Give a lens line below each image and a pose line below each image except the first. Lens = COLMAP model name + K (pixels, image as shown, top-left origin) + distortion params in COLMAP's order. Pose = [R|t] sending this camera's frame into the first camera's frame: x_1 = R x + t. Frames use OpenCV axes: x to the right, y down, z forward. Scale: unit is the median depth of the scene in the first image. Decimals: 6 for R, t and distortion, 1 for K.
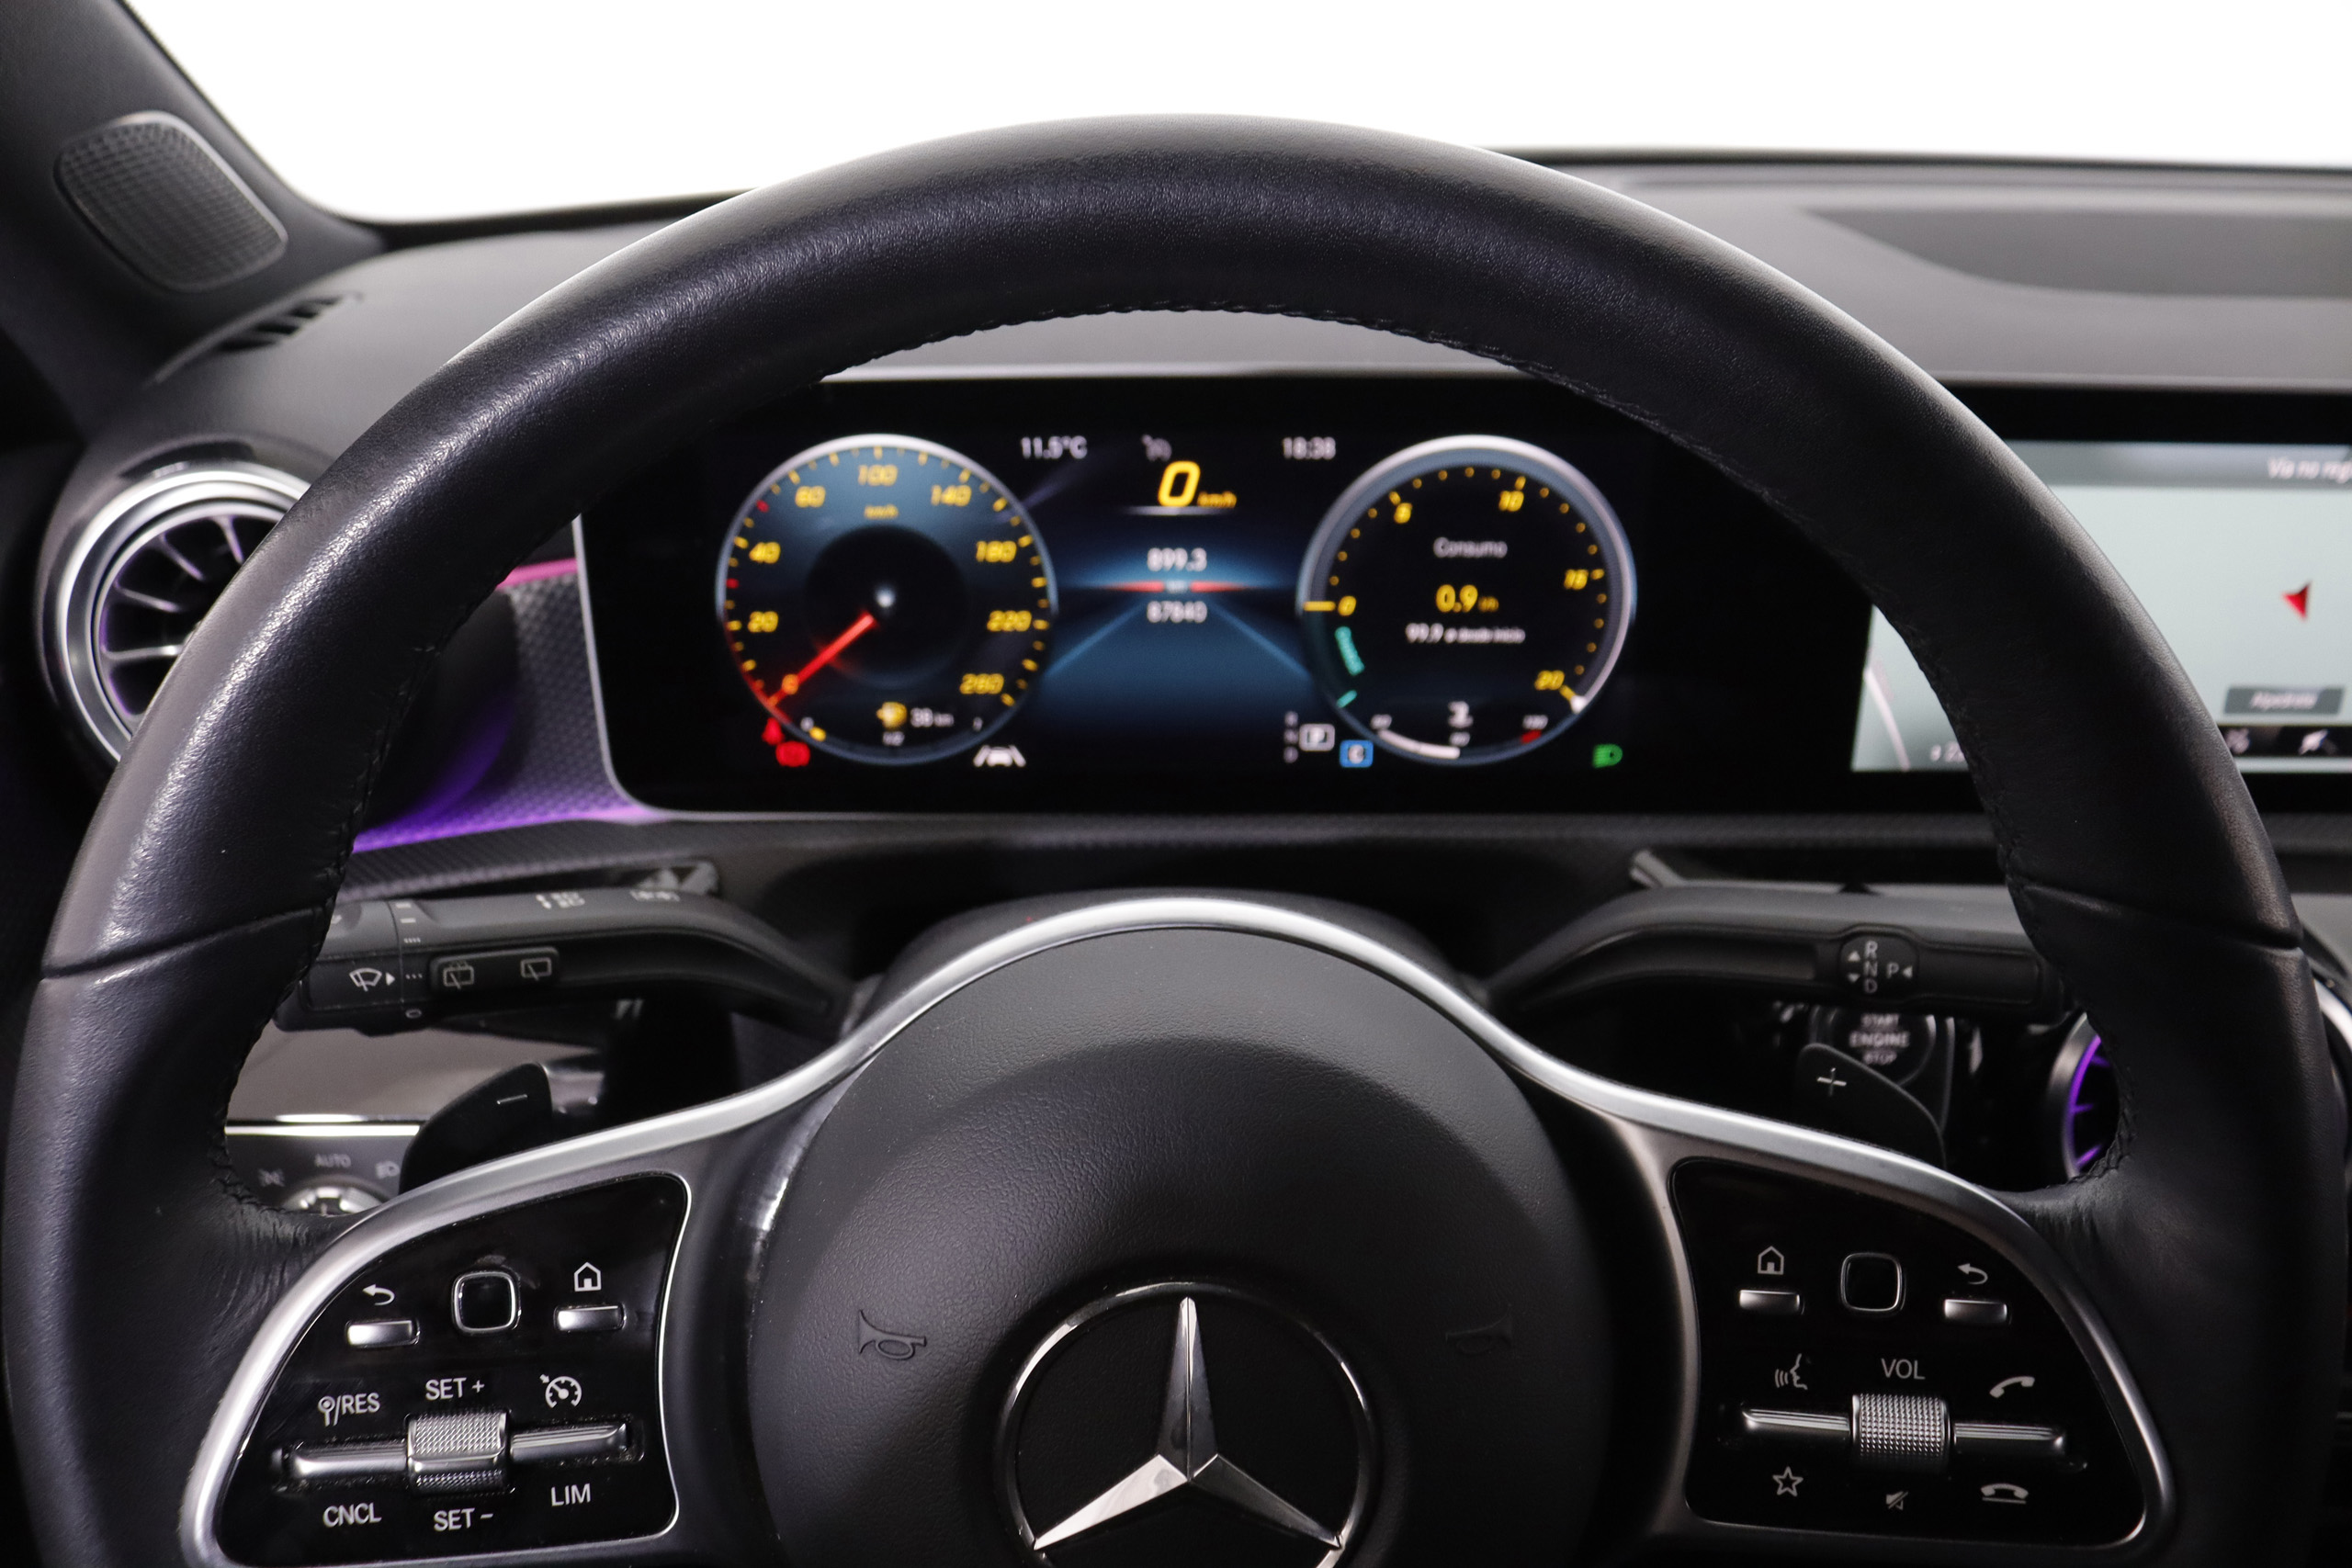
lens RADIAL K [[1883.1, 0, 1170.3], [0, 1883.1, 738.9], [0, 0, 1]] dist [-0.213813, 0.182210]
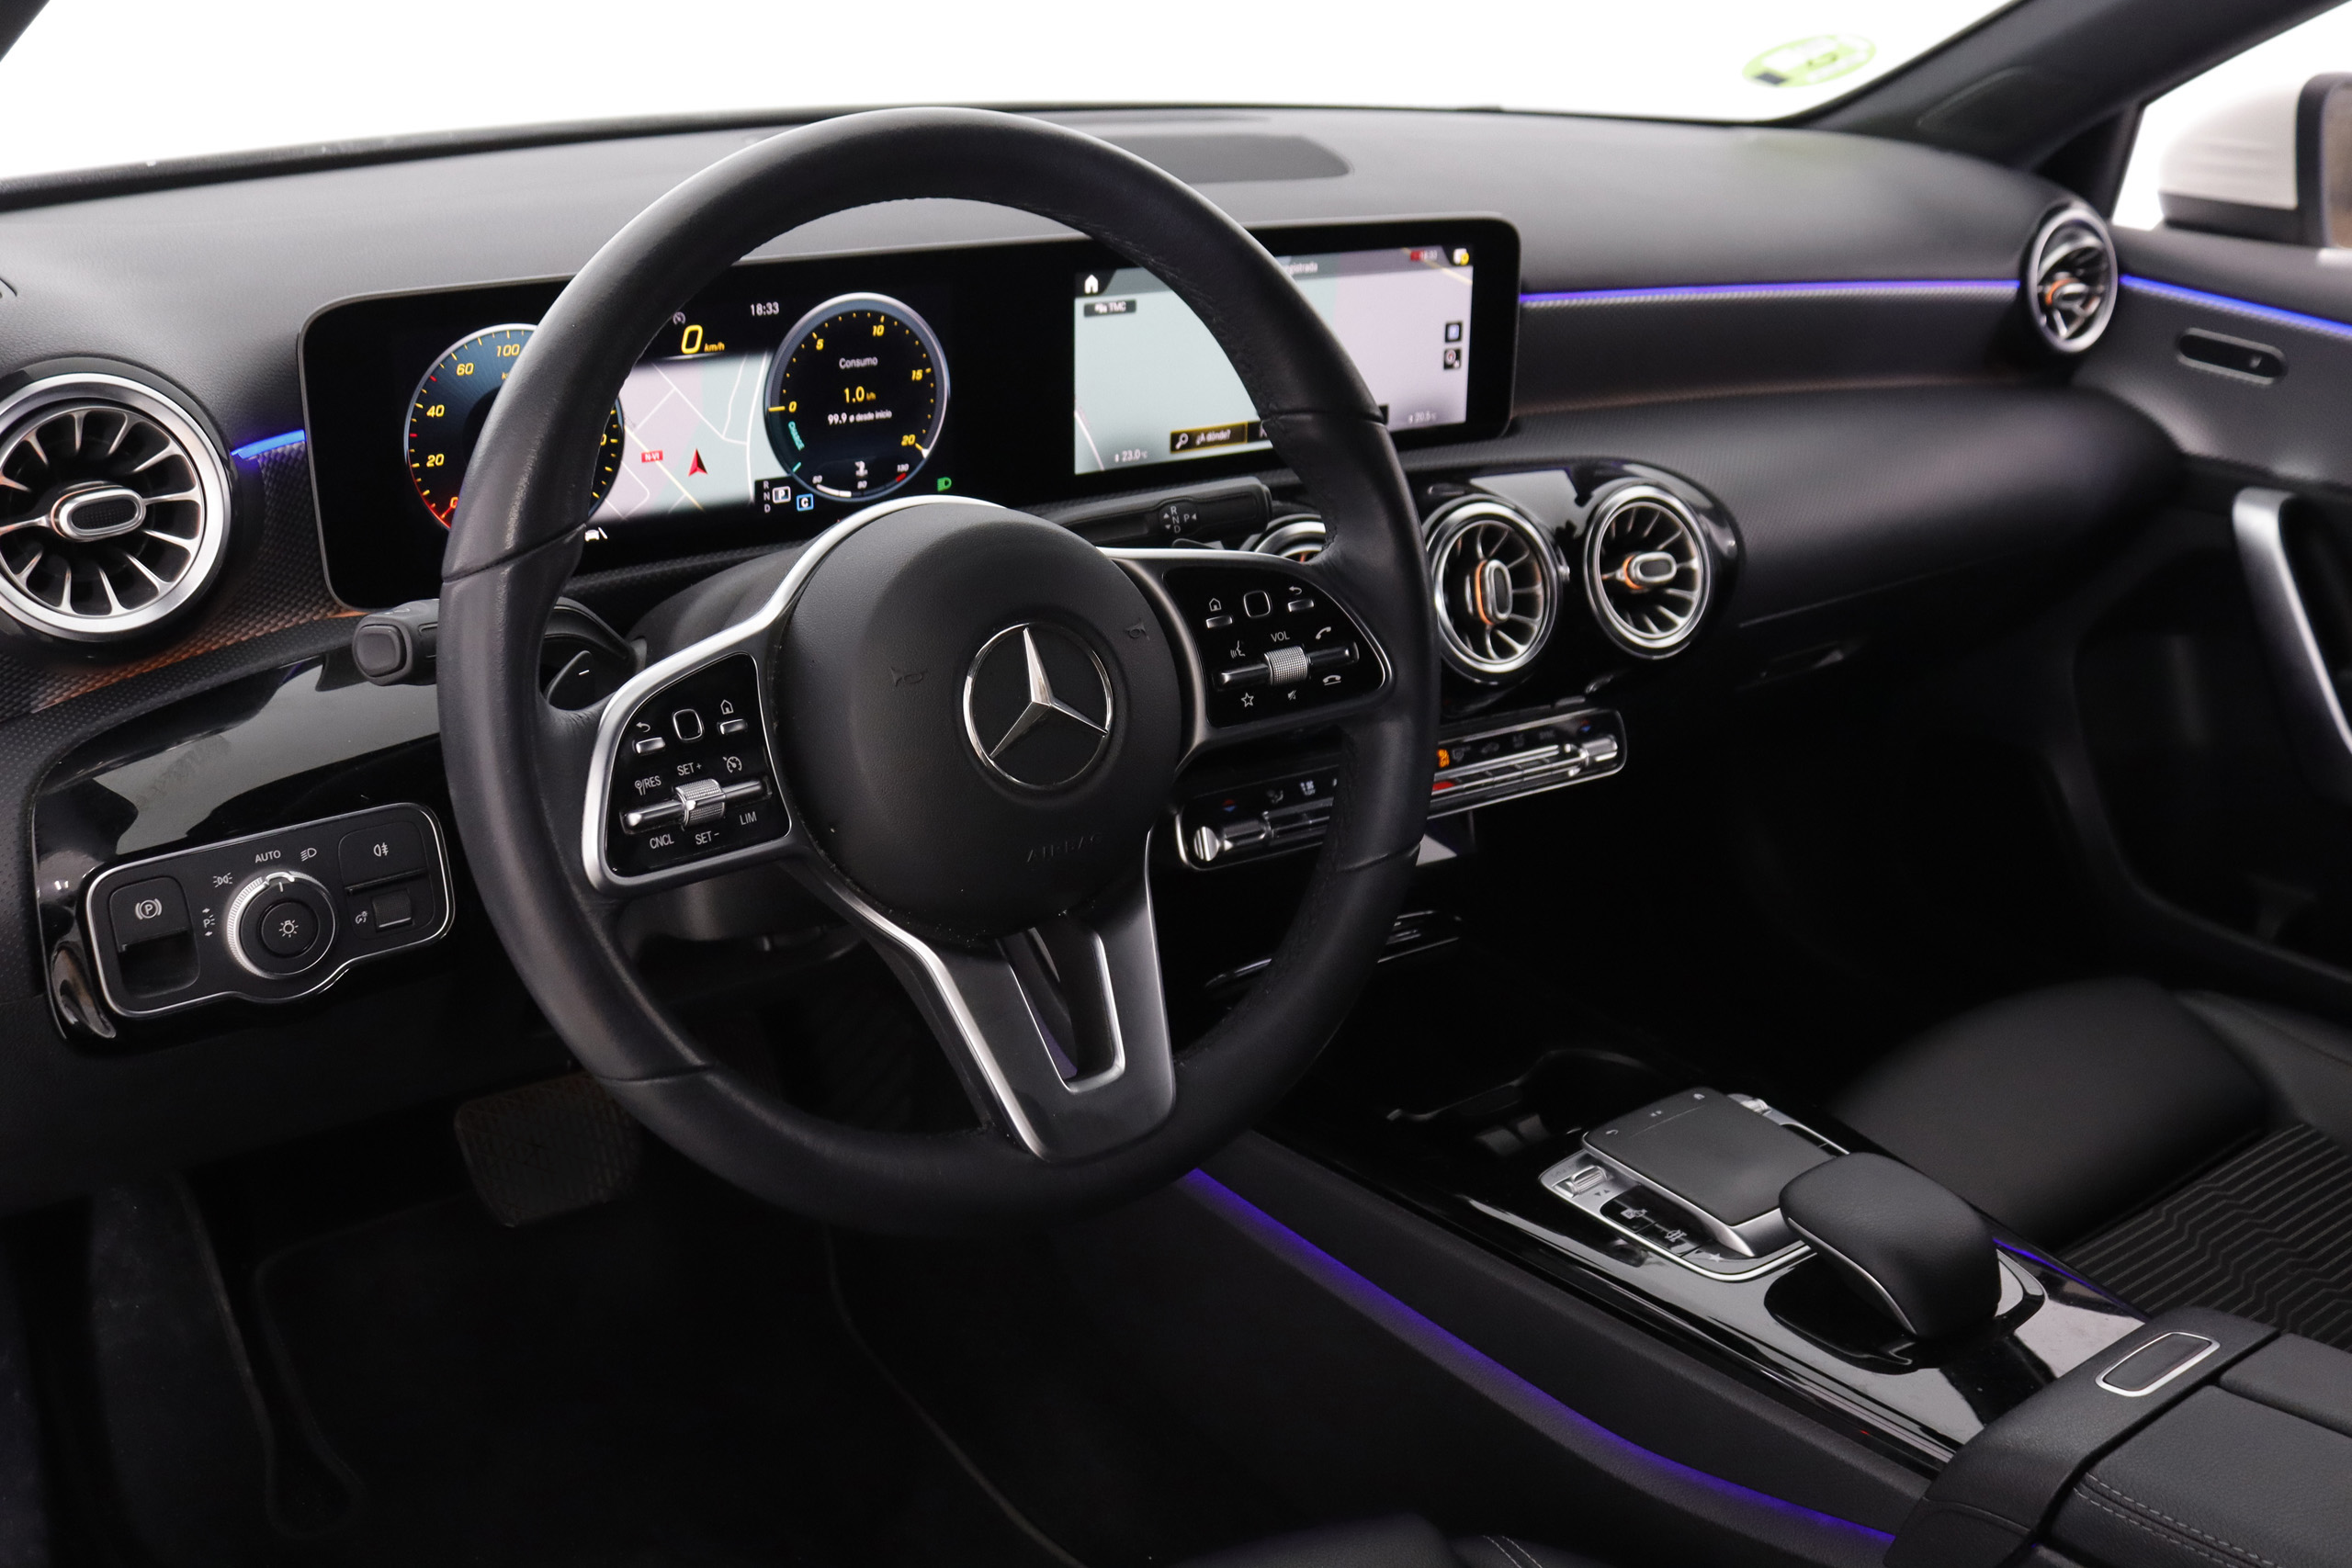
lens RADIAL K [[2317.5, 0, 1176.0], [0, 2317.5, 784.0], [0, 0, 1]] dist [-0.122251, 0.003009]
pose [[0.799234, -0.189514, 0.570359, -0.833268], [0.200843, 0.978647, 0.043738, 0.225856], [-0.566469, 0.079595, 0.820230, -0.778466]]
